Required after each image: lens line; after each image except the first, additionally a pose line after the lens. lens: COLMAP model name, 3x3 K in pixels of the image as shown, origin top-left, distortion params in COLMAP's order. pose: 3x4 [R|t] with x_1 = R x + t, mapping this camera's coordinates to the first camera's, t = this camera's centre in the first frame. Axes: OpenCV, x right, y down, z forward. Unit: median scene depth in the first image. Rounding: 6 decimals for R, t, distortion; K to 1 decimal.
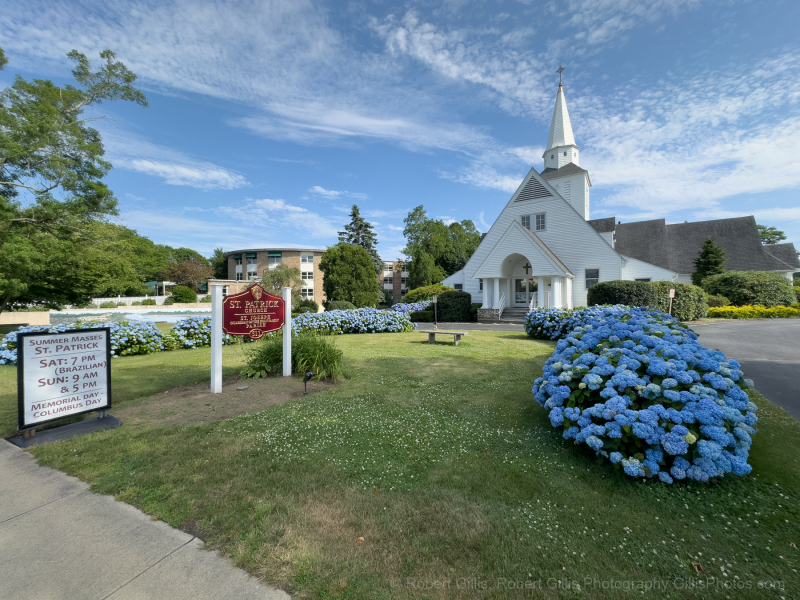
lens RADIAL K [[318.5, 0, 398.9], [0, 318.5, 316.1], [0, 0, 1]] dist [0.002653, -0.003354]
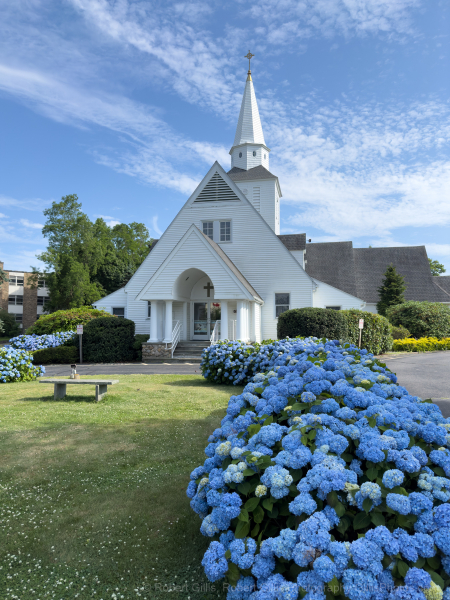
lens RADIAL K [[417.6, 0, 225.0], [0, 417.6, 300.0], [0, 0, 1]] dist [-0.060719, 0.001100]
pose [[0.919152, 0.034795, 0.392363, 0.060692], [0.013779, 0.992641, -0.120307, -0.004566], [-0.393662, 0.115987, 0.911909, 0.090799]]
